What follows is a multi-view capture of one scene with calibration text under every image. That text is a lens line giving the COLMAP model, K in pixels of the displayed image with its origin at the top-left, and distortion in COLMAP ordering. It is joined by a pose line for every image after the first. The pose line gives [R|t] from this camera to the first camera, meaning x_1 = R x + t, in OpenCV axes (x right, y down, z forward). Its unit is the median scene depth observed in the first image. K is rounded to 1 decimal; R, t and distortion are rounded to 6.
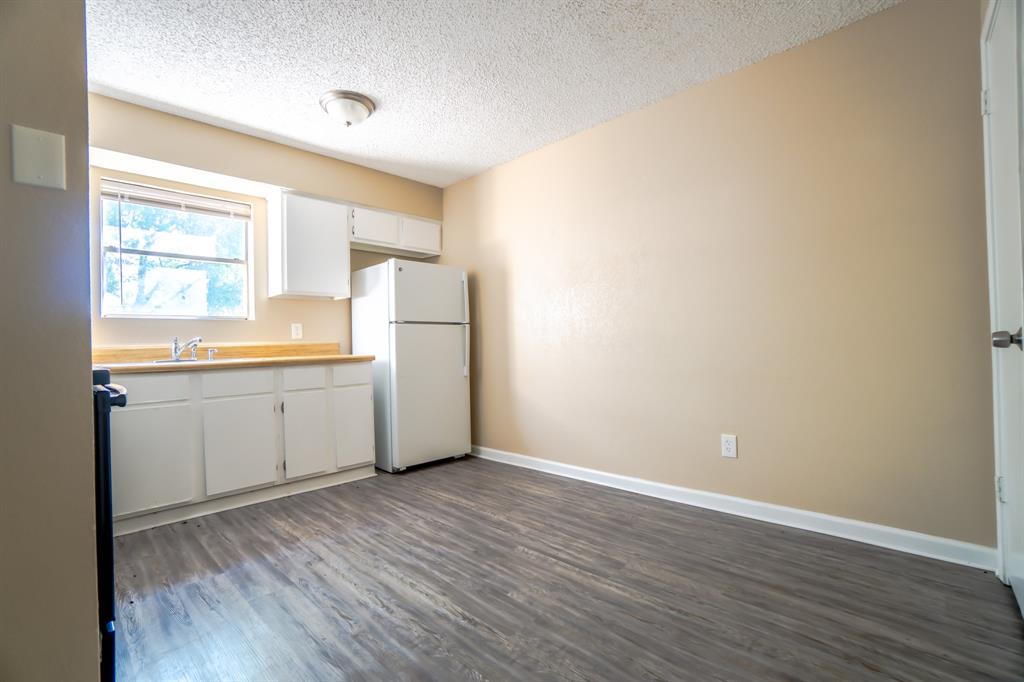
lens RADIAL K [[470.7, 0, 512.8], [0, 470.7, 341.7], [0, 0, 1]] dist [-0.039604, 0.003045]
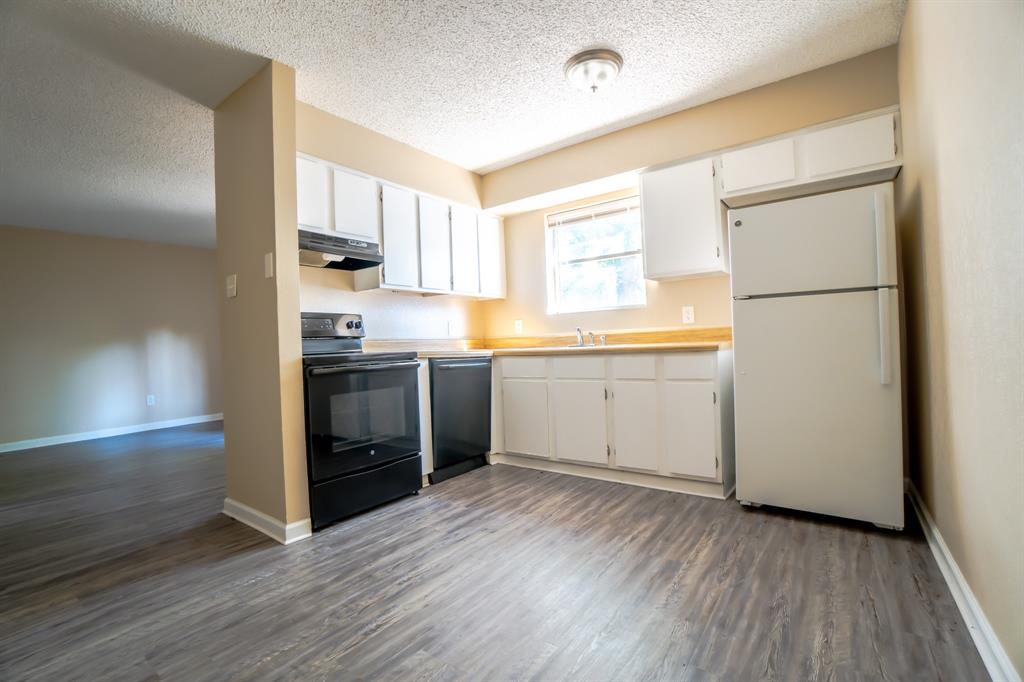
lens RADIAL K [[470.7, 0, 513.7], [0, 470.7, 341.5], [0, 0, 1]] dist [-0.039604, 0.003045]
pose [[0.100915, 0.021116, -0.994671, 0.508210], [0.040173, 0.998873, 0.025281, -0.009397], [0.994084, -0.042511, 0.099952, 0.697495]]
